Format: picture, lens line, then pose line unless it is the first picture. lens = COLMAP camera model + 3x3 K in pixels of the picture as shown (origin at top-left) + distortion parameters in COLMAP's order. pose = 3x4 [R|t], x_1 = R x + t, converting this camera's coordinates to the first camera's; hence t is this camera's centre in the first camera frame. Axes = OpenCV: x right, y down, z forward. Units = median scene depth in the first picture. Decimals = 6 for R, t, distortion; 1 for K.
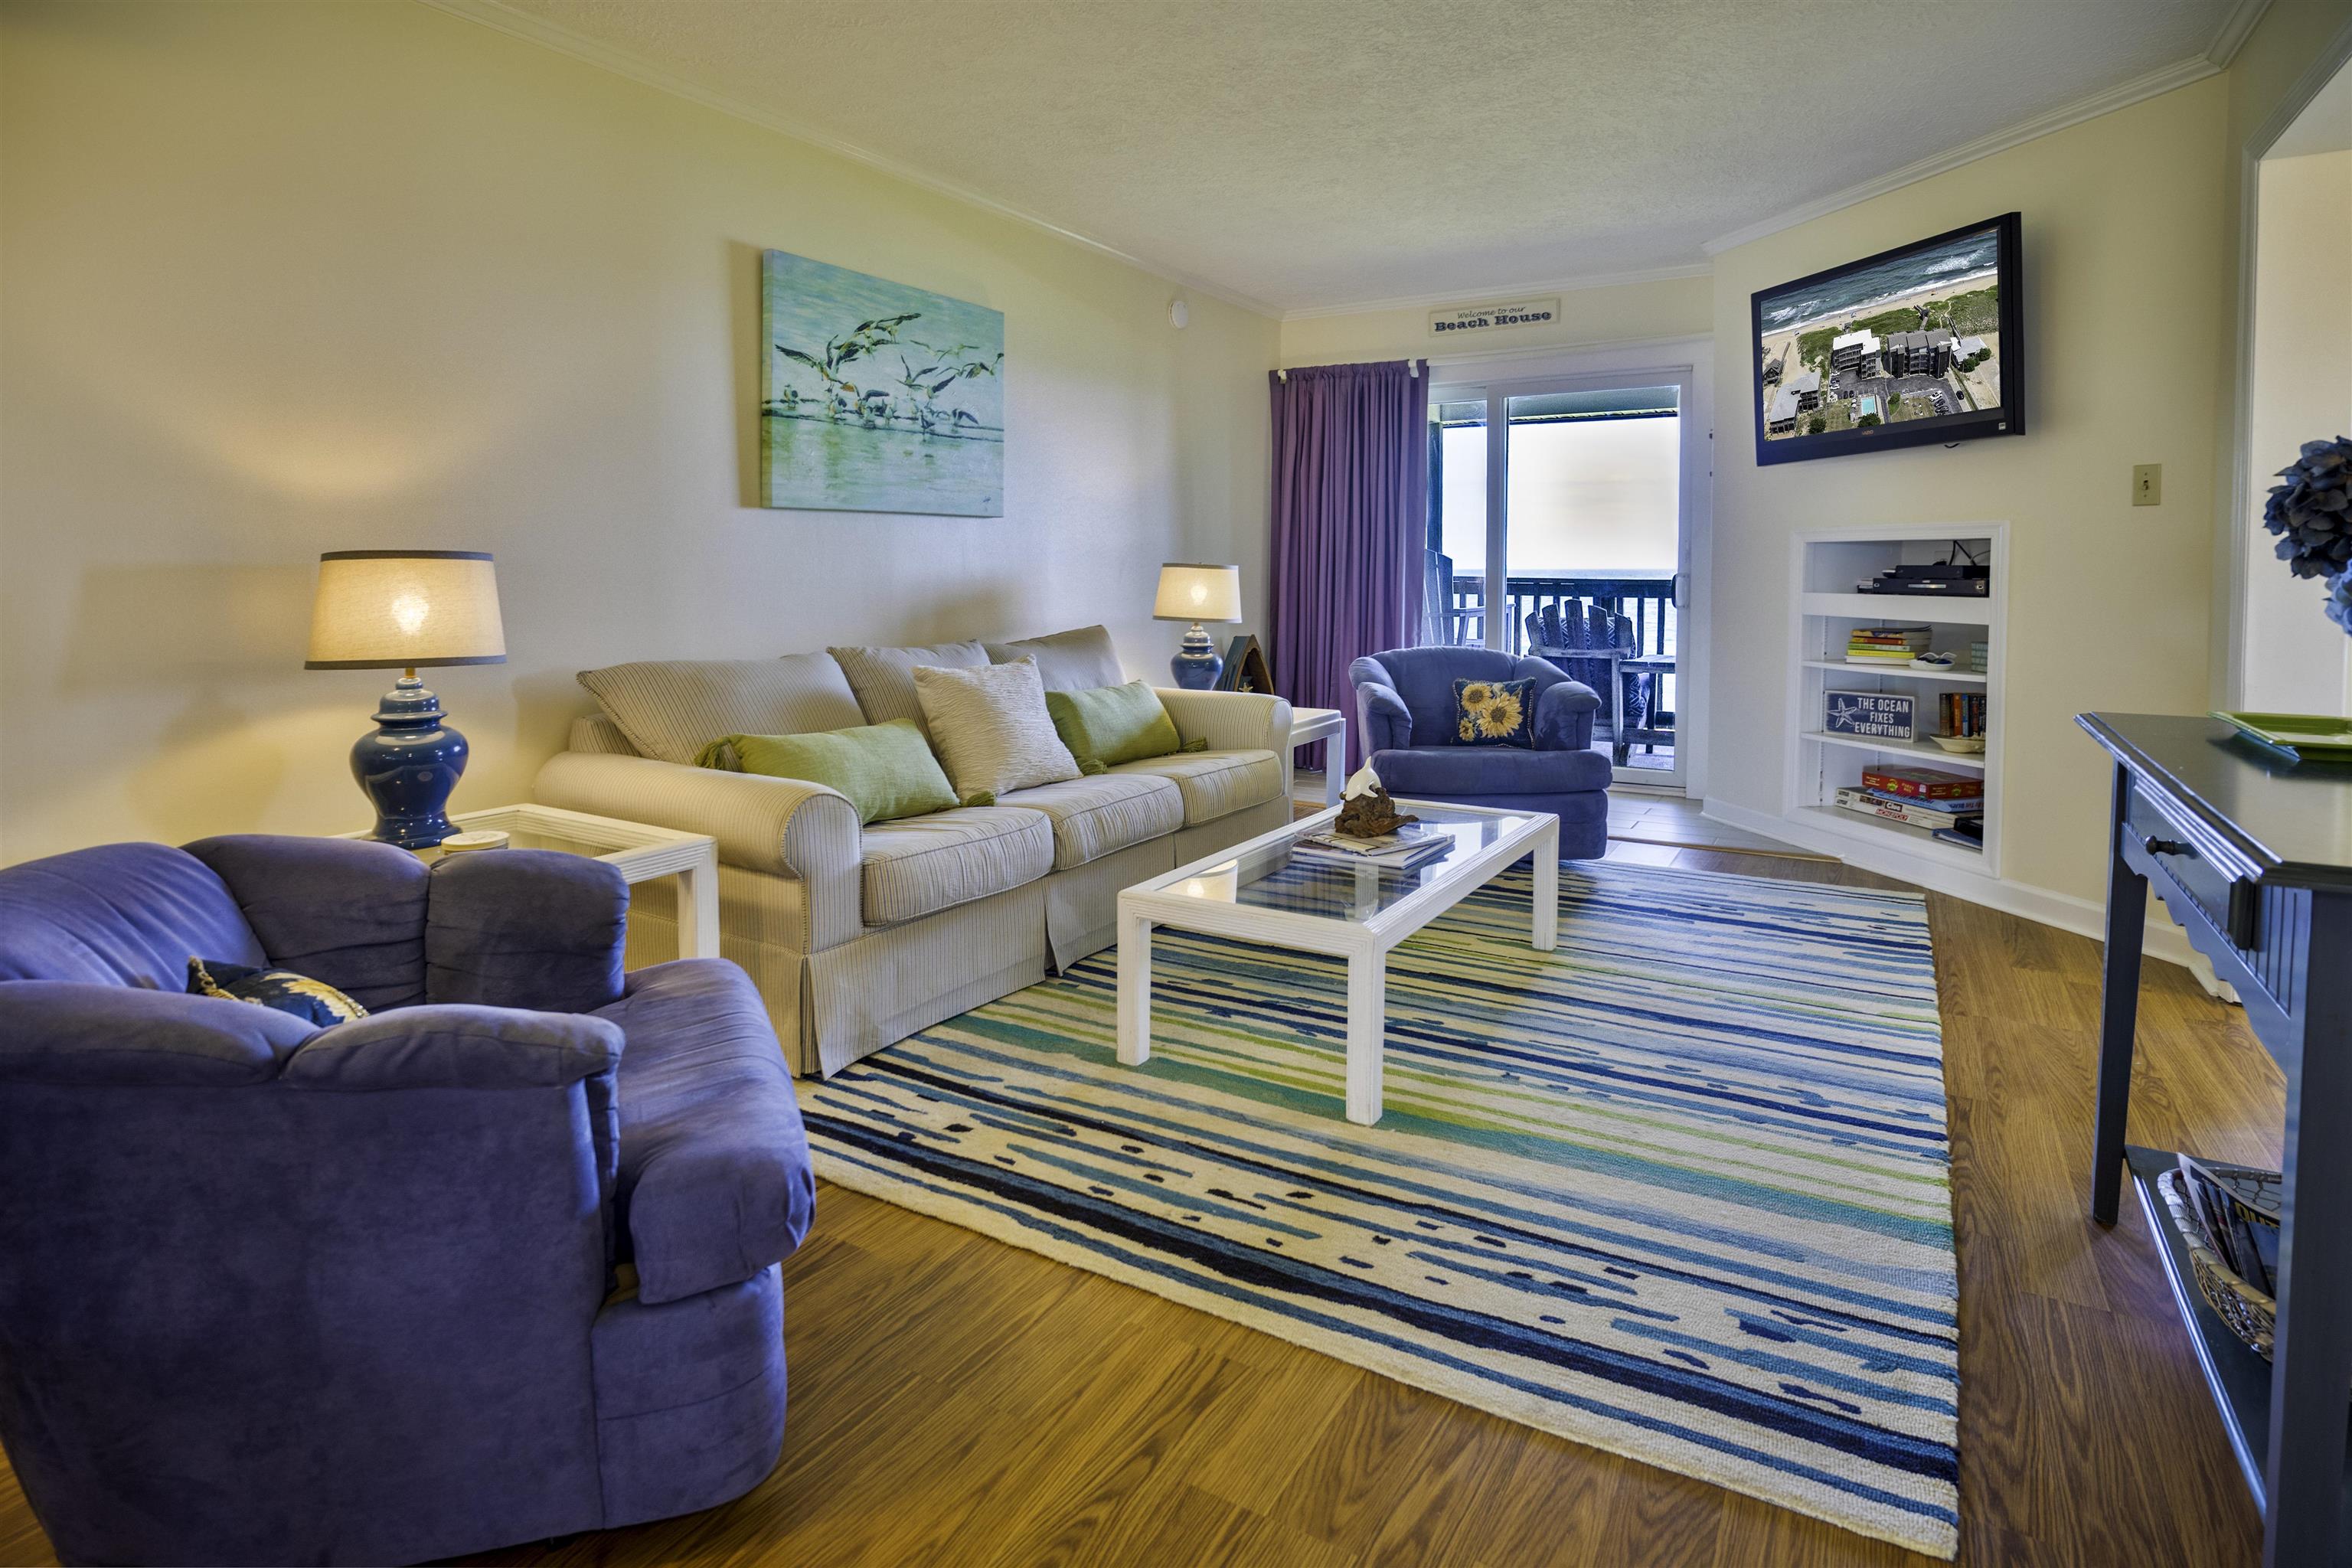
lens RADIAL K [[1211.8, 0, 1089.0], [0, 1211.8, 596.5], [0, 0, 1]] dist [-0.051242, 0.011575]
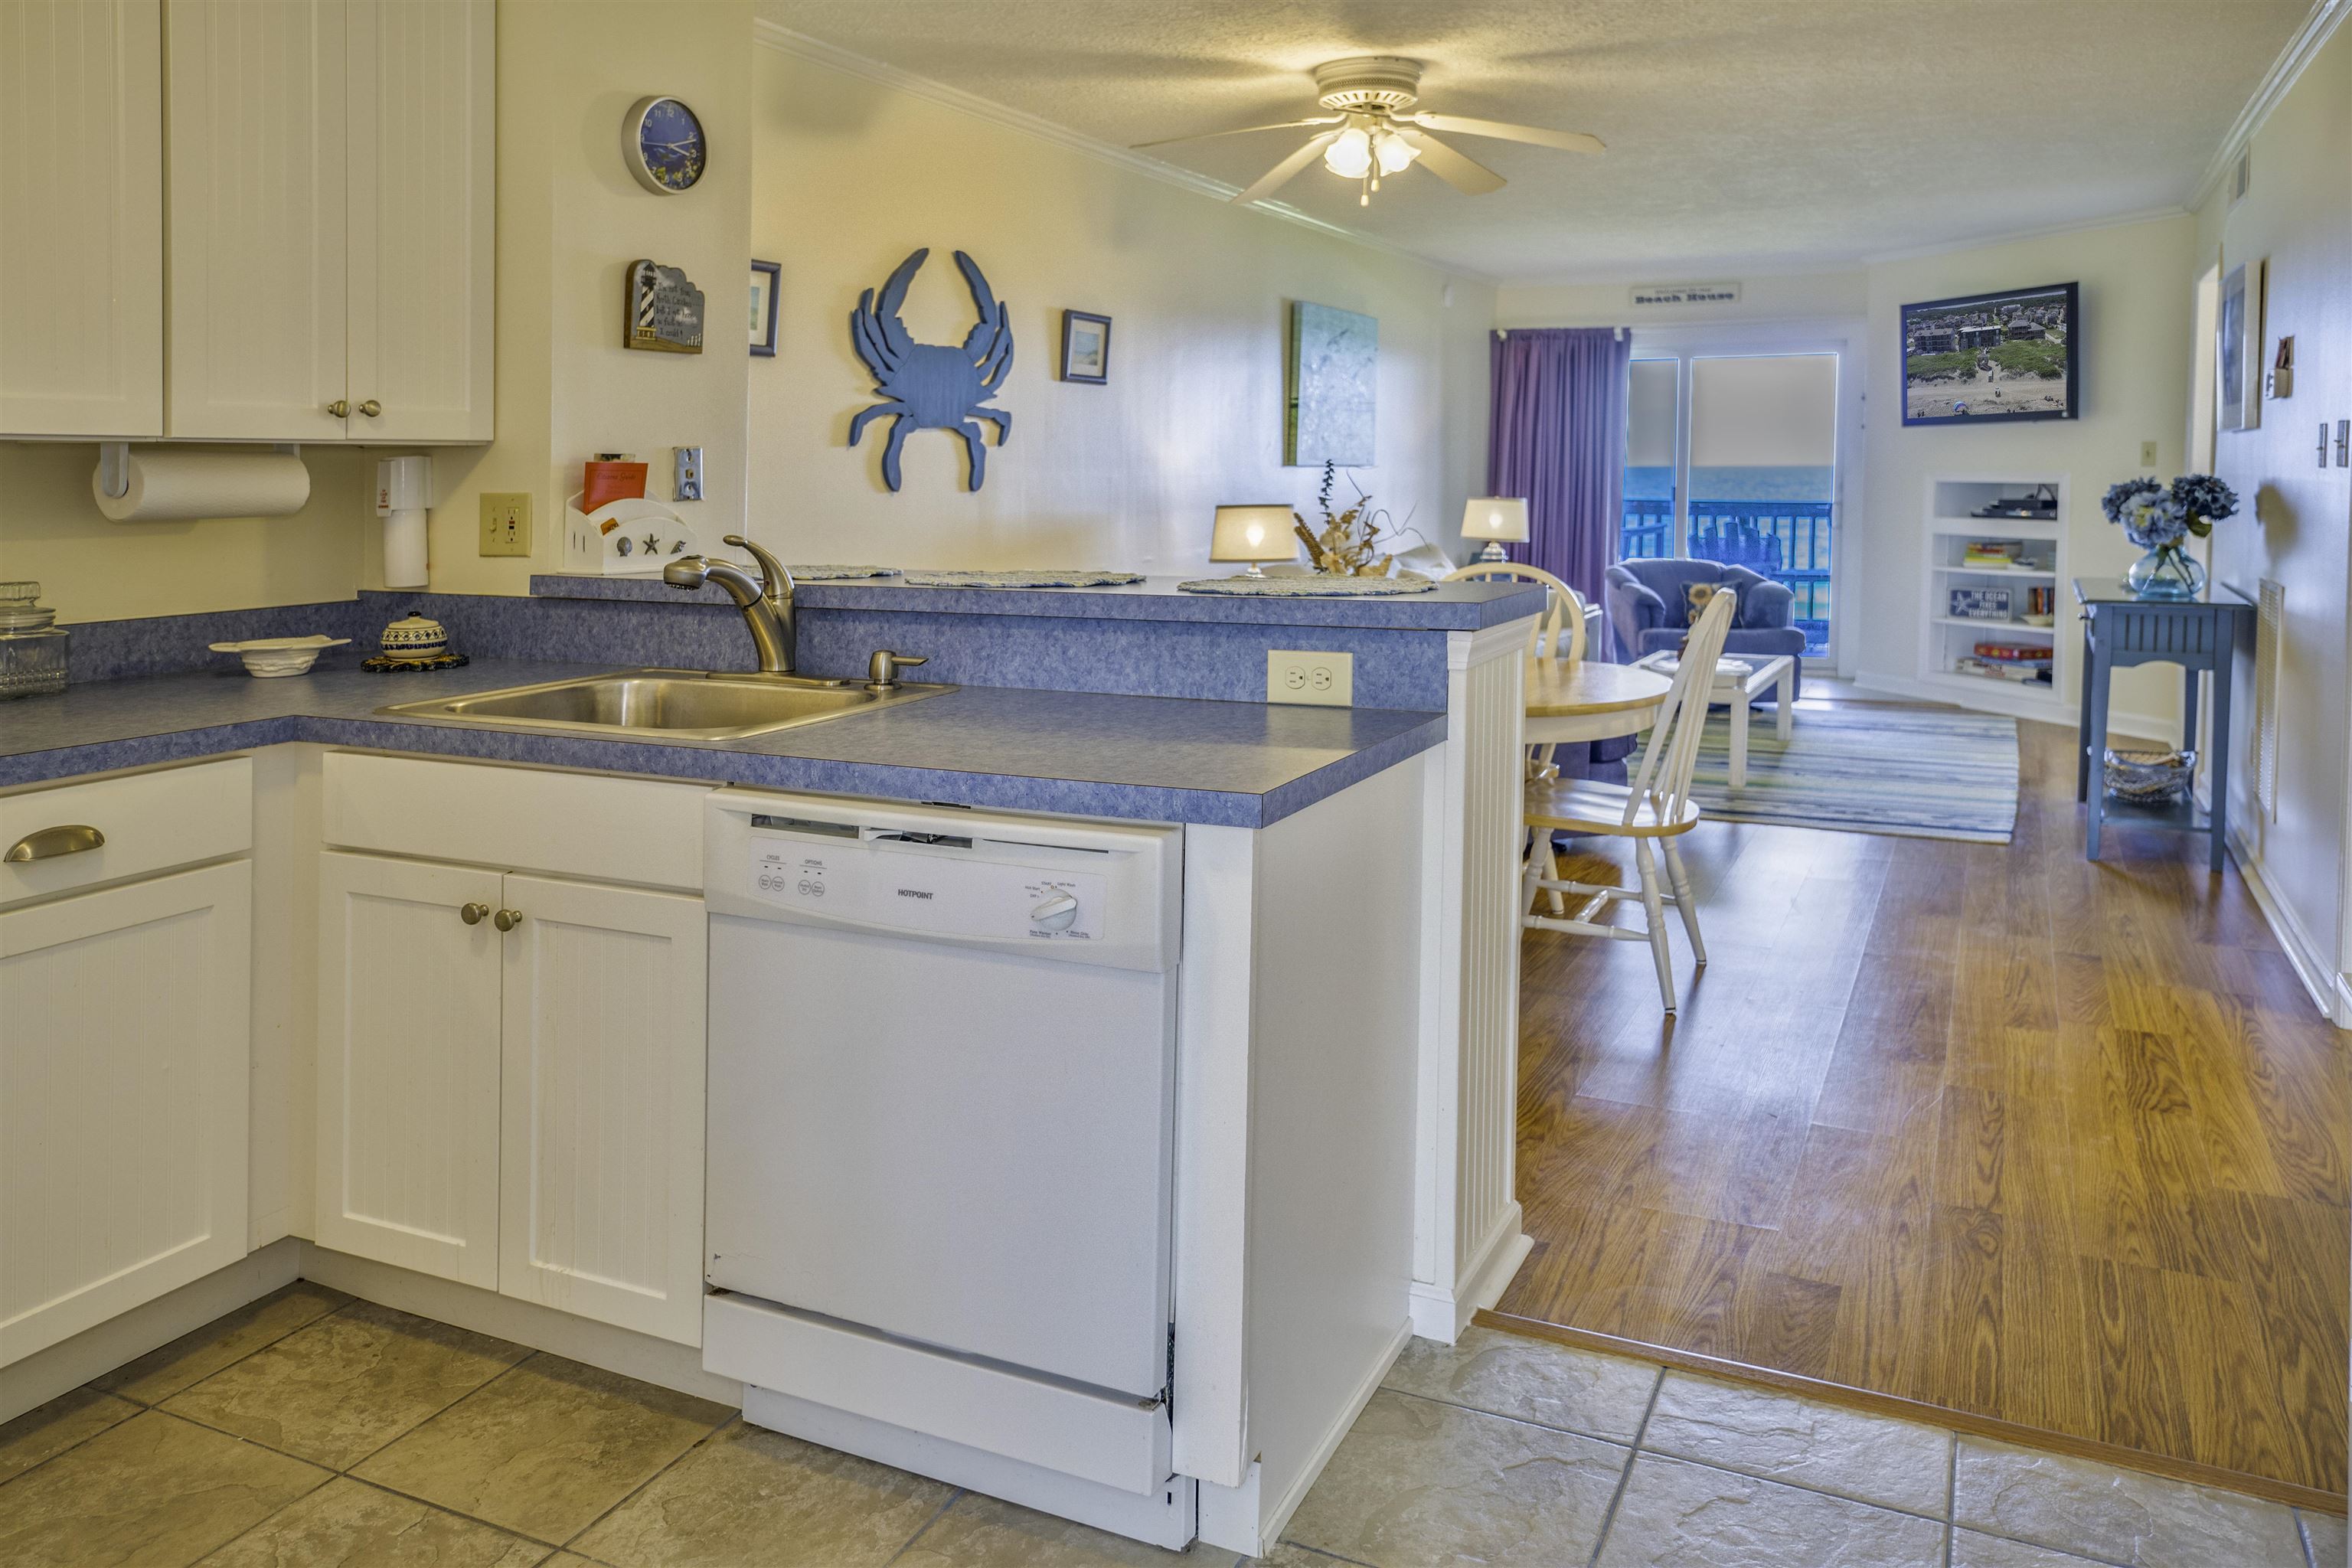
lens RADIAL K [[1629.3, 0, 1148.6], [0, 1629.3, 532.4], [0, 0, 1]] dist [0.049633, -0.026048]
pose [[0.994000, -0.005577, 0.109237, -0.541716], [0.004161, 0.999904, 0.013180, -0.015371], [-0.109300, -0.012646, 0.993928, -0.843859]]
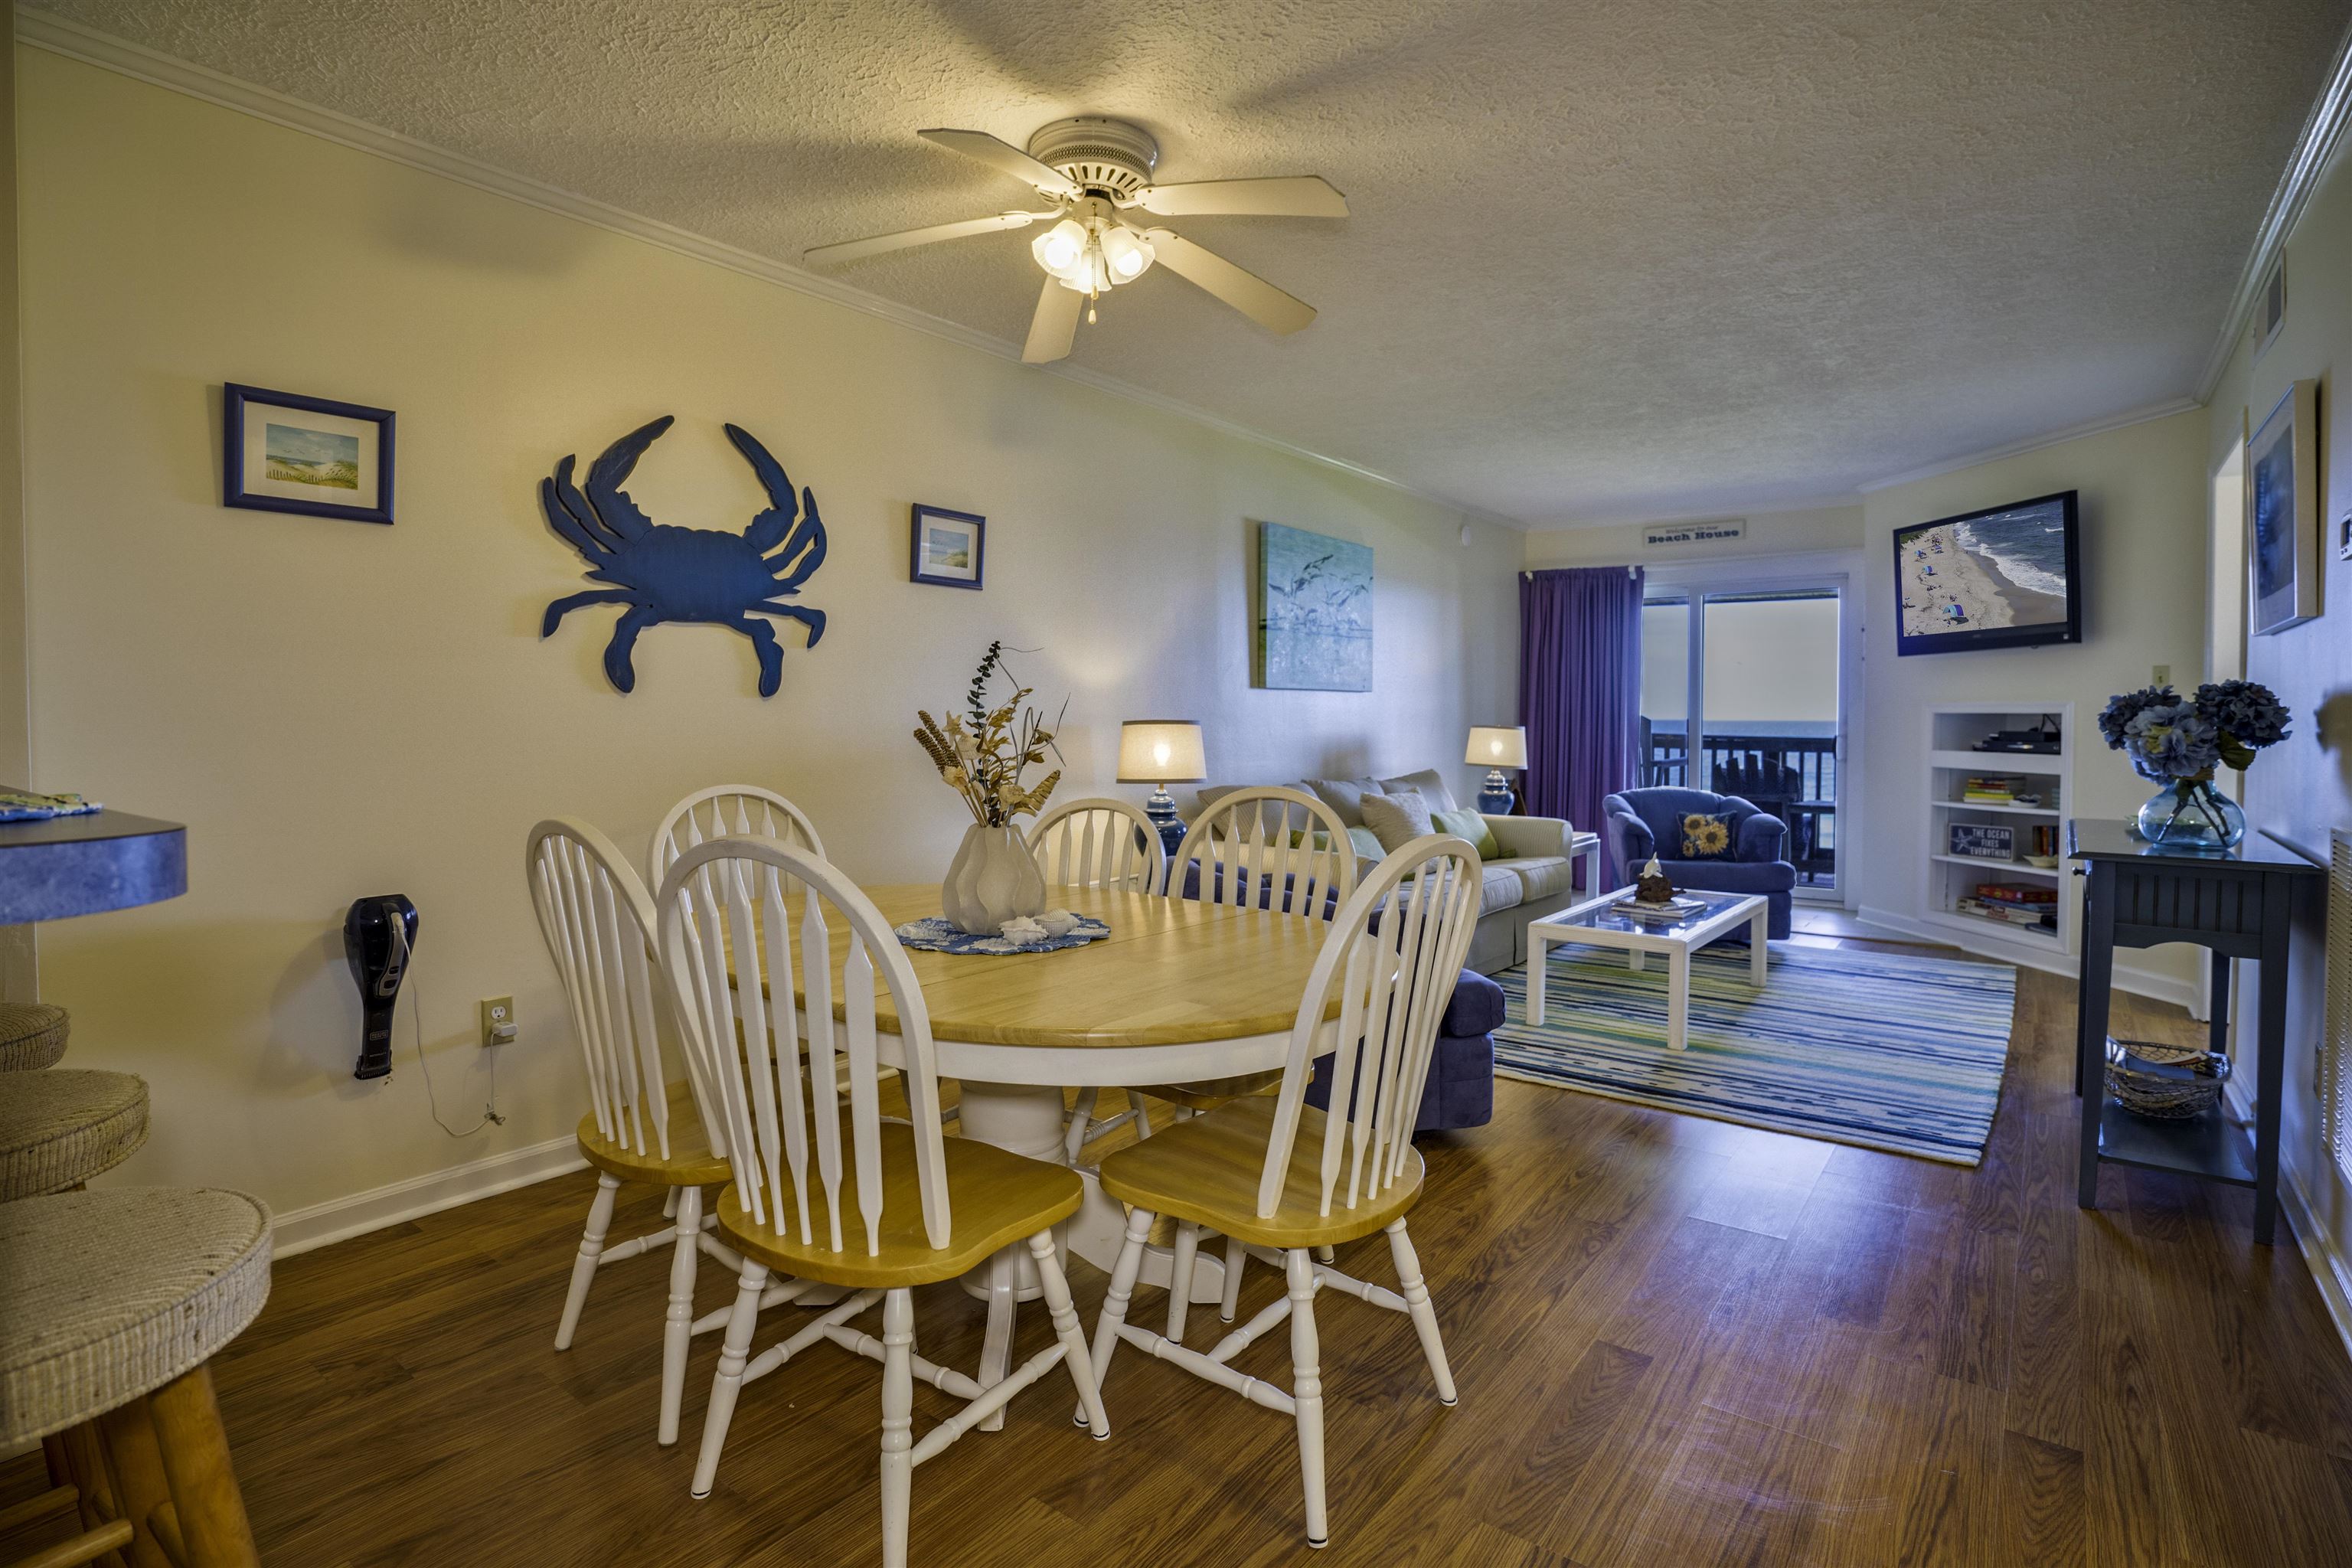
lens RADIAL K [[1251.6, 0, 1168.3], [0, 1251.6, 705.2], [0, 0, 1]] dist [-0.073622, 0.011771]
pose [[0.999459, 0.011820, -0.030687, -0.250095], [-0.012729, 0.999480, -0.029615, -0.003377], [0.030321, 0.029990, 0.999090, -0.451263]]
